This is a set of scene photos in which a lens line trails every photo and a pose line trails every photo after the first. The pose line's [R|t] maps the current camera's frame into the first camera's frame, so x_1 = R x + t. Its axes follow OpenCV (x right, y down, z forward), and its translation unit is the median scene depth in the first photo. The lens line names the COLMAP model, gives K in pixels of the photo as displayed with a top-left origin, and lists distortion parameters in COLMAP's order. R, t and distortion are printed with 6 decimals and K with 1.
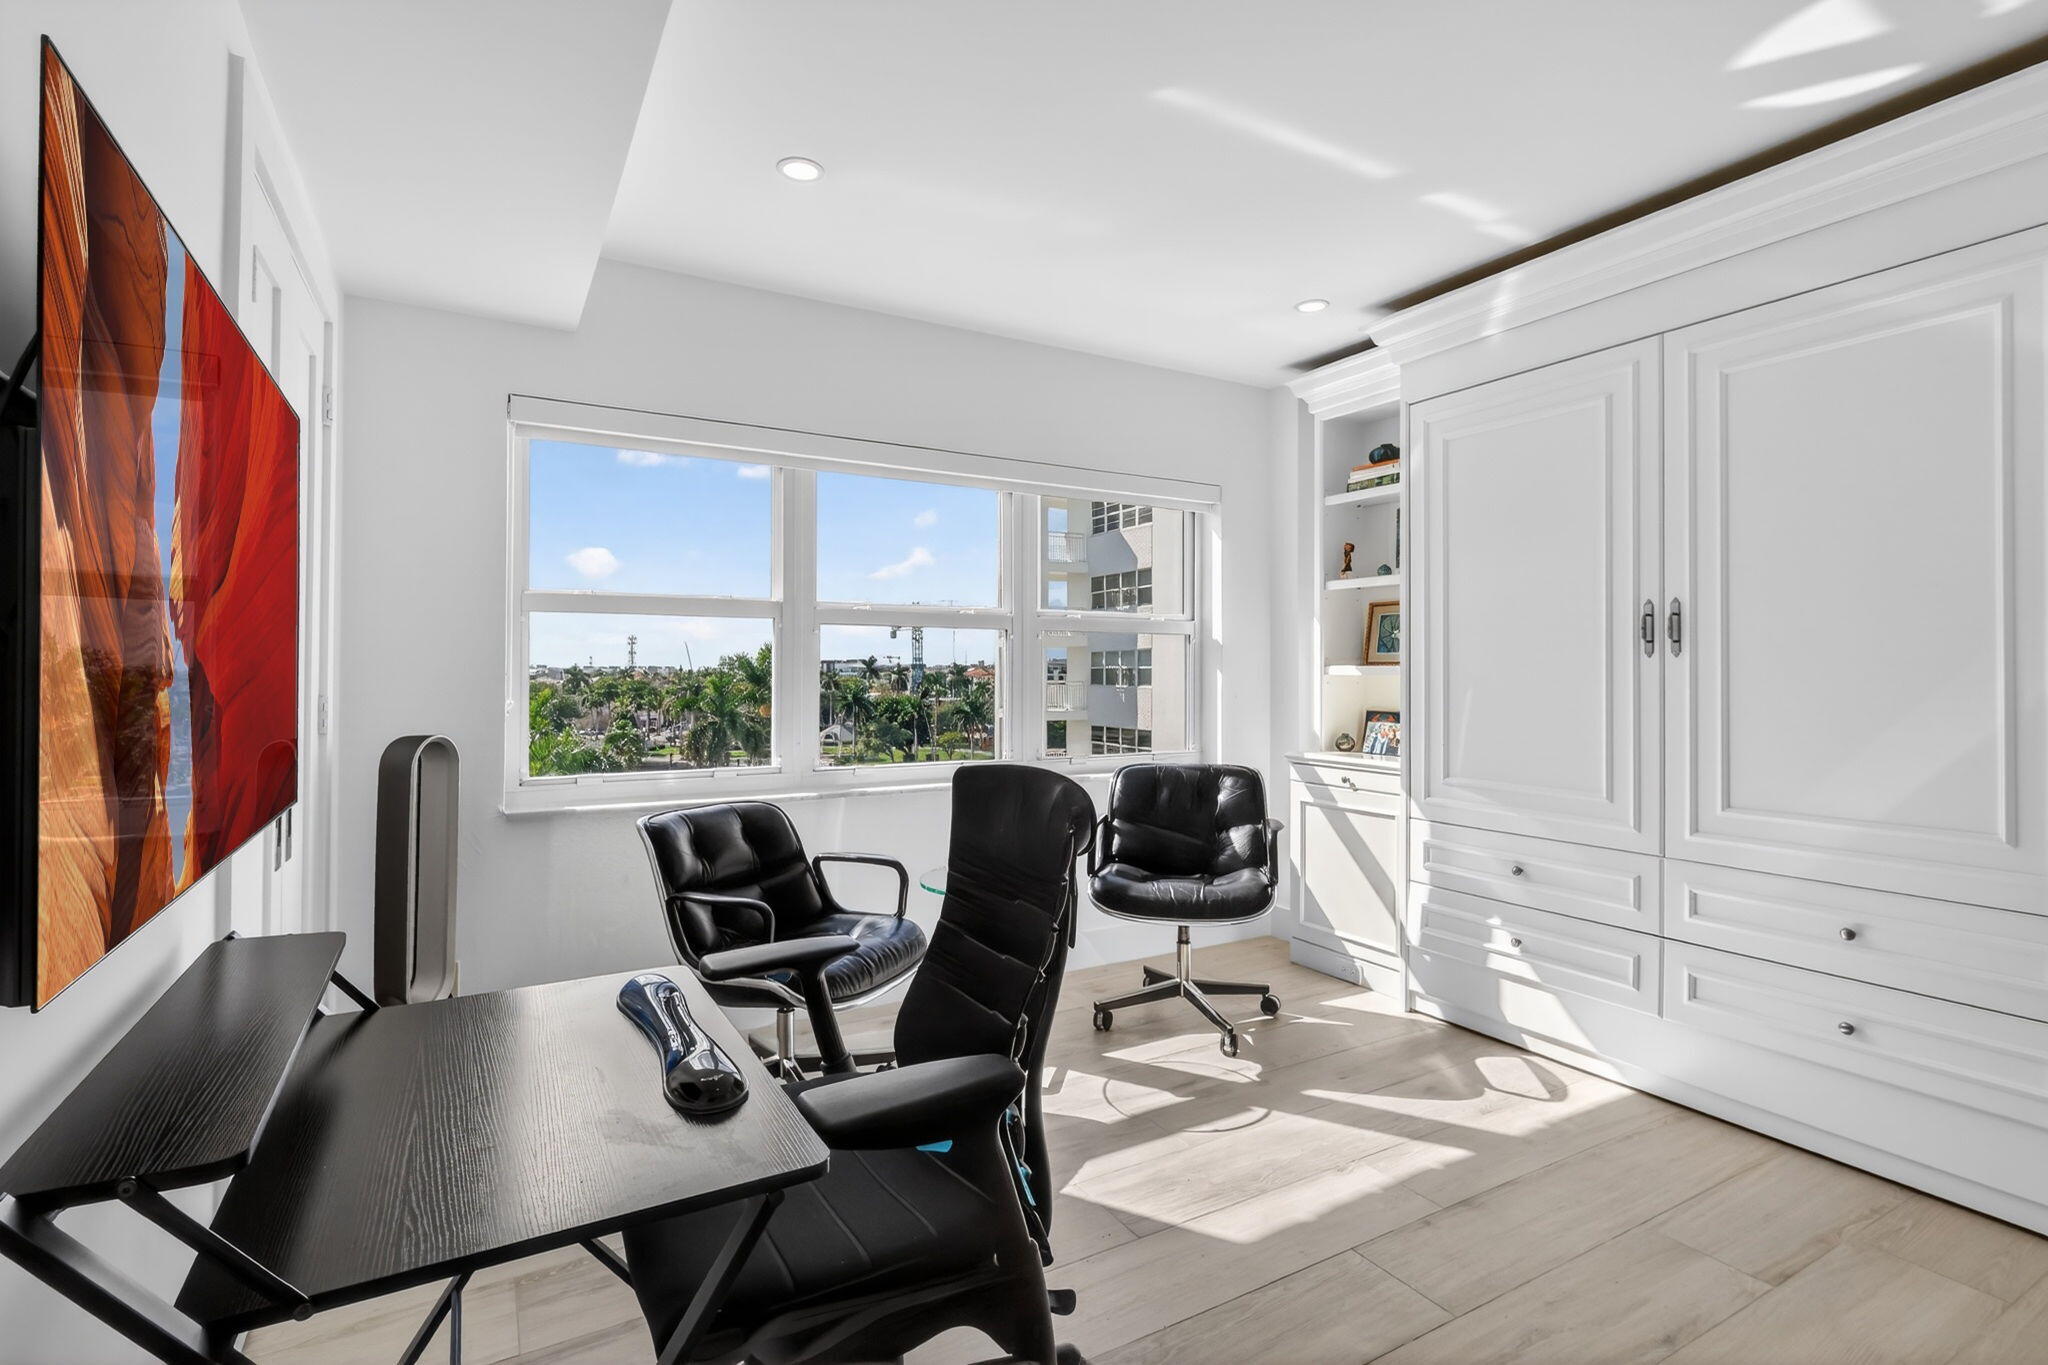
lens RADIAL K [[957.6, 0, 1030.7], [0, 957.6, 666.6], [0, 0, 1]] dist [0.002130, 0.000306]
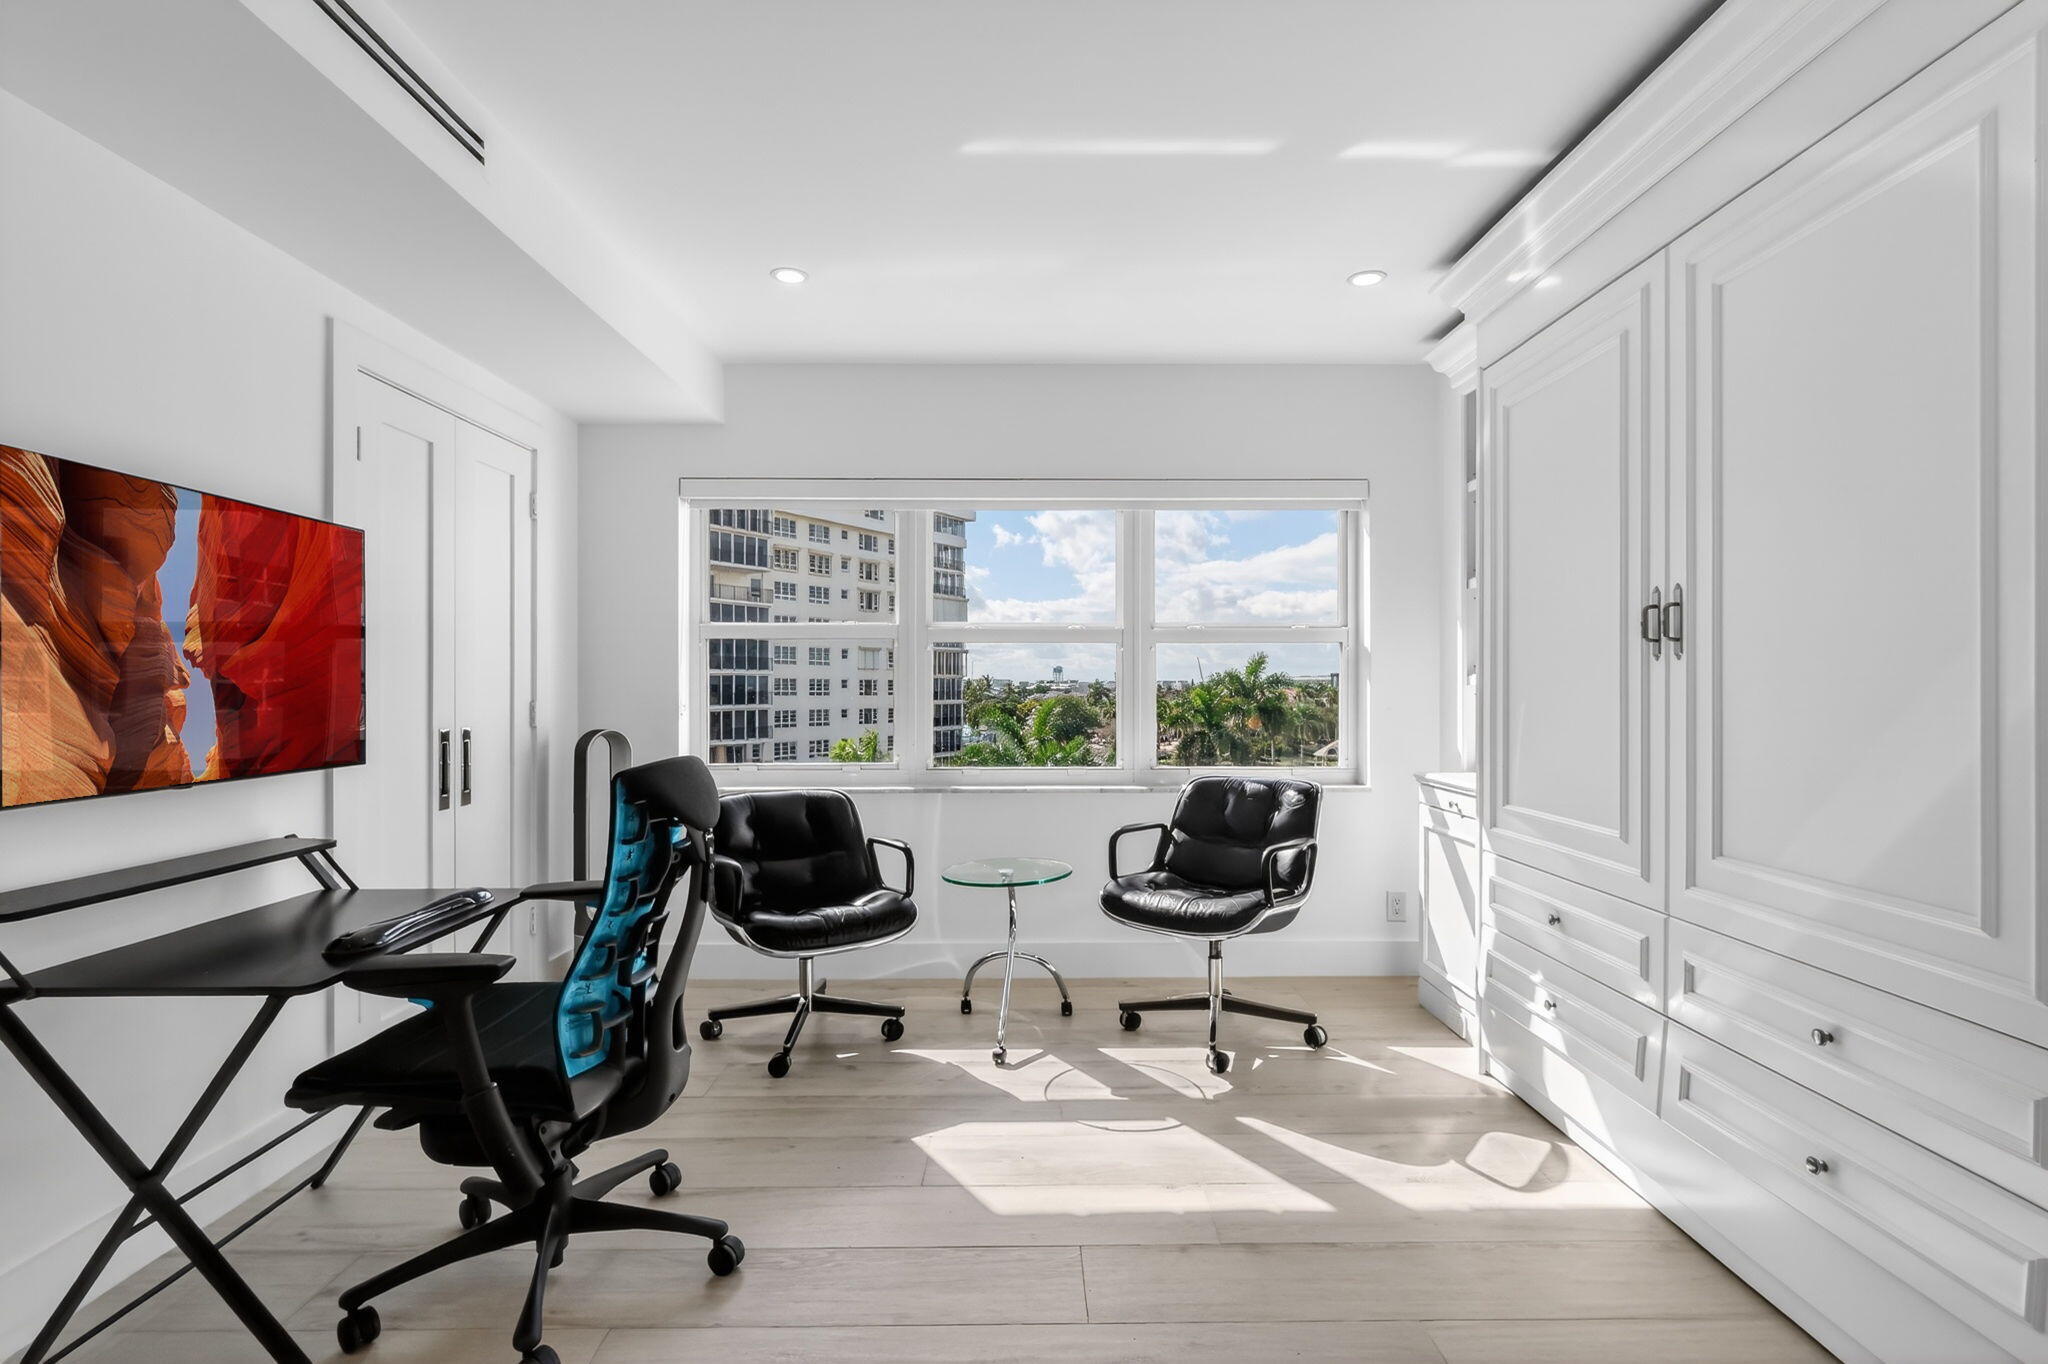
lens RADIAL K [[957.6, 0, 1043.4], [0, 957.6, 690.1], [0, 0, 1]] dist [0.002130, 0.000306]
pose [[0.874639, -0.000554, -0.484775, 0.439245], [0.005432, 0.999948, 0.008657, 0.003927], [0.484745, -0.010205, 0.874596, 0.051344]]
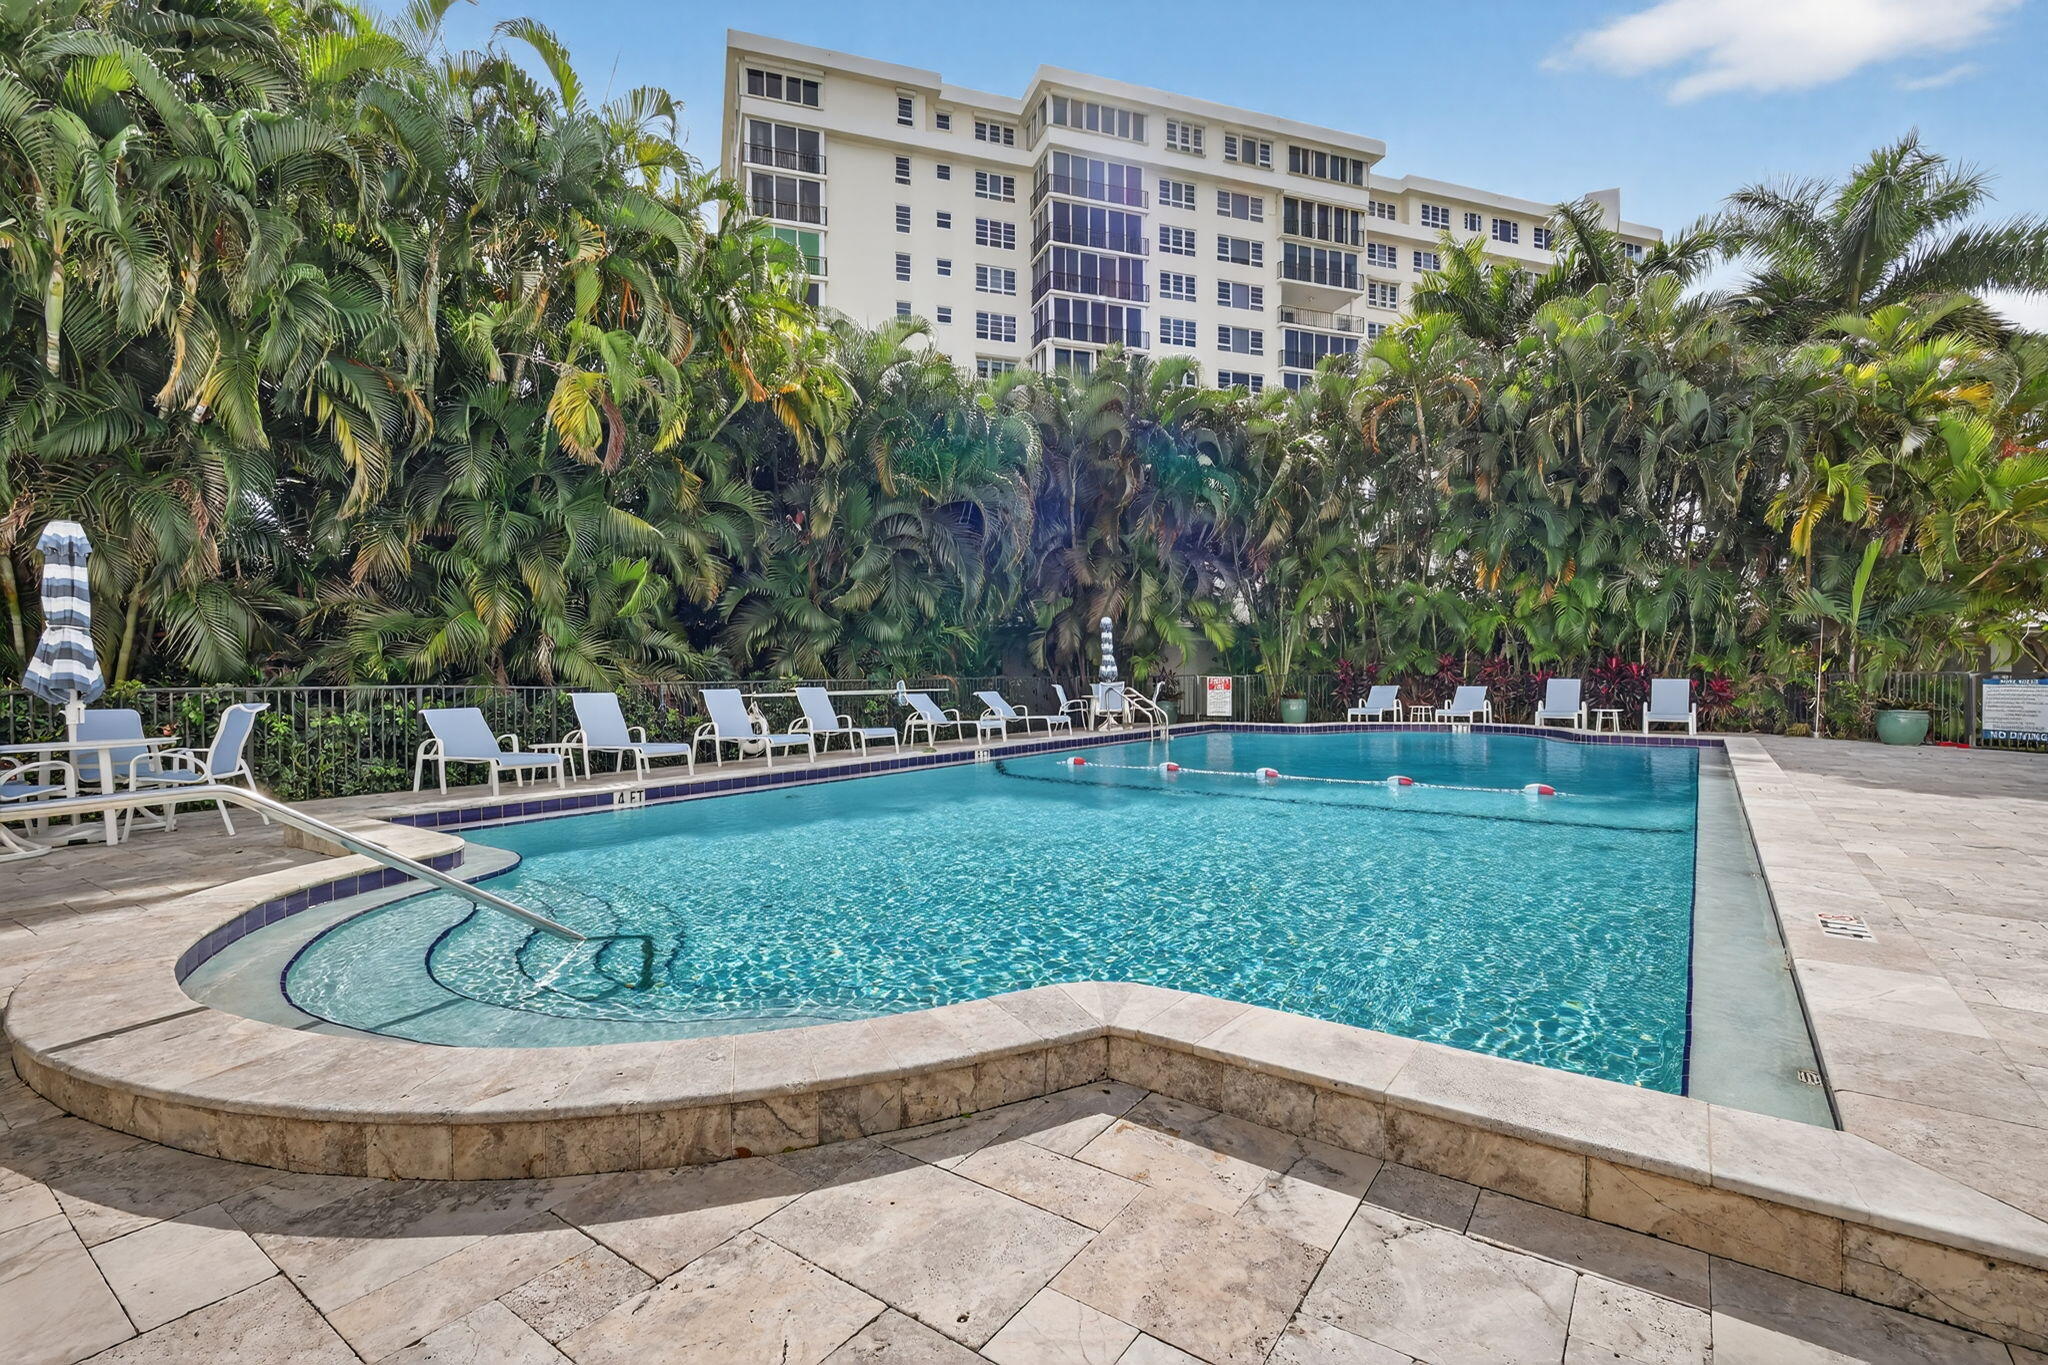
lens RADIAL K [[957.6, 0, 1024.6], [0, 957.6, 665.8], [0, 0, 1]] dist [0.002130, 0.000306]
pose [[0.410715, -0.003938, -0.911755, -2.298948], [0.012594, 0.999920, 0.001354, 4.146829], [0.911677, -0.012039, 0.410732, 3.408568]]
